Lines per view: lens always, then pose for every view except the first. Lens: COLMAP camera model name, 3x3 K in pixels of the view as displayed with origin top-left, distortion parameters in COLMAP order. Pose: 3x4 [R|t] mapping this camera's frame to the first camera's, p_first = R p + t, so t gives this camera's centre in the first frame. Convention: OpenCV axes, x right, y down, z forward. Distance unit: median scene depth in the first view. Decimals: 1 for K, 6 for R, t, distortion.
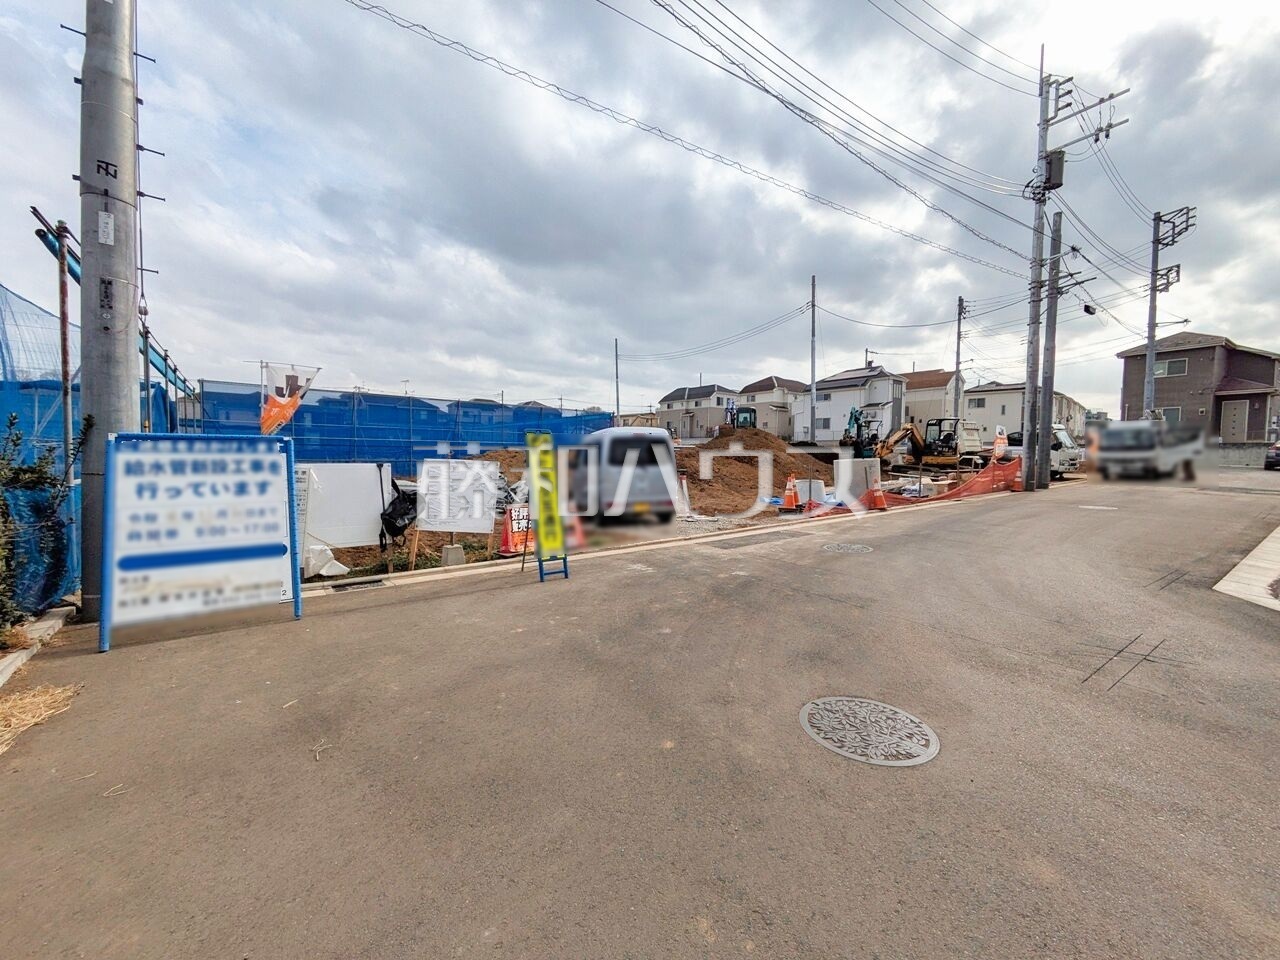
lens RADIAL K [[506.6, 0, 641.5], [0, 506.6, 476.8], [0, 0, 1]] dist [0.000069, 0.002349]
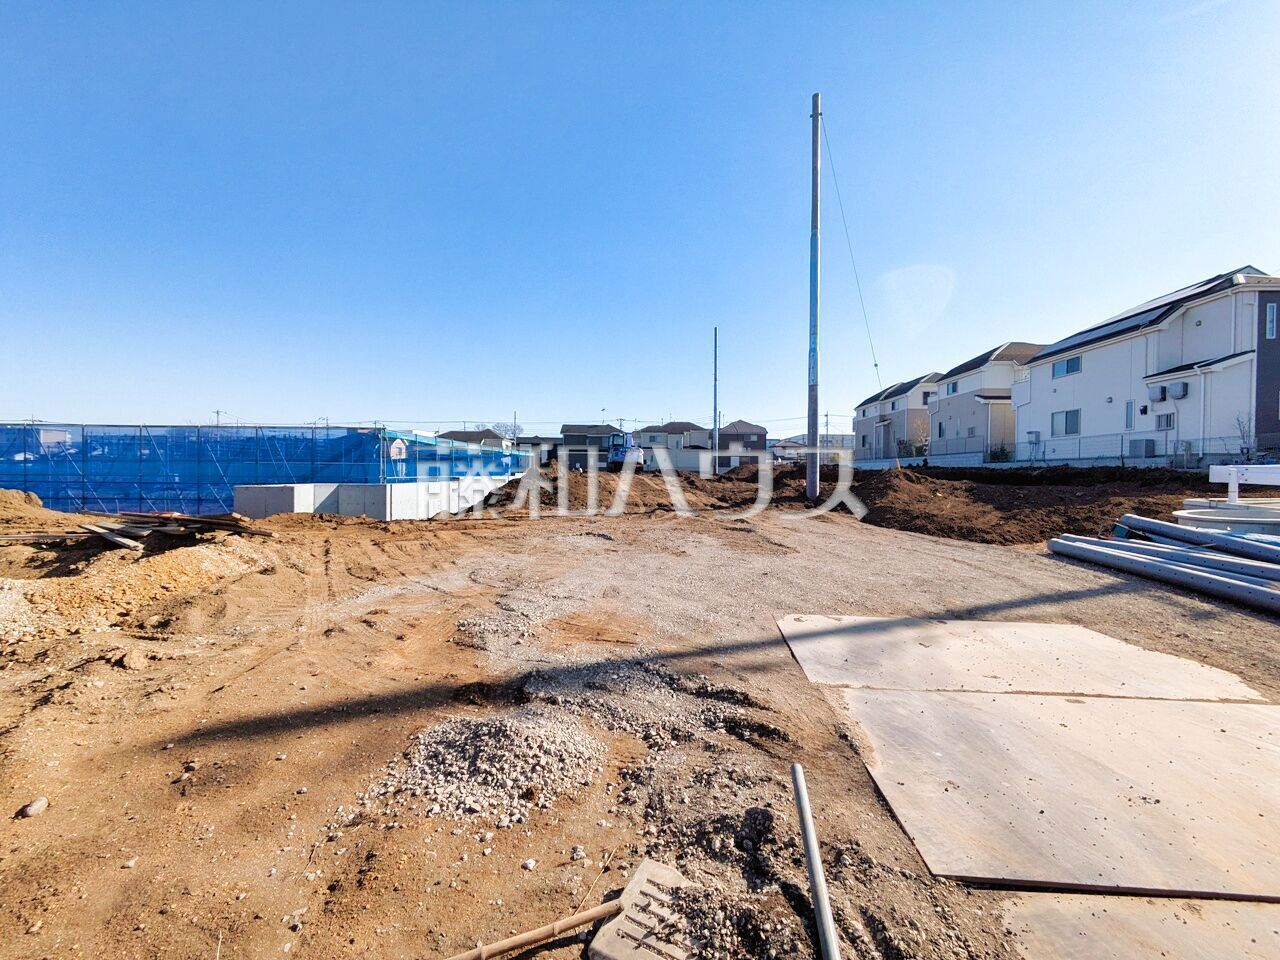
lens RADIAL K [[506.6, 0, 643.3], [0, 506.6, 478.2], [0, 0, 1]] dist [0.000069, 0.002349]
pose [[0.774900, 0.001488, -0.632083, 0.437619], [-0.029836, 0.998969, -0.034225, -0.033142], [0.631380, 0.045380, 0.774145, 0.492253]]
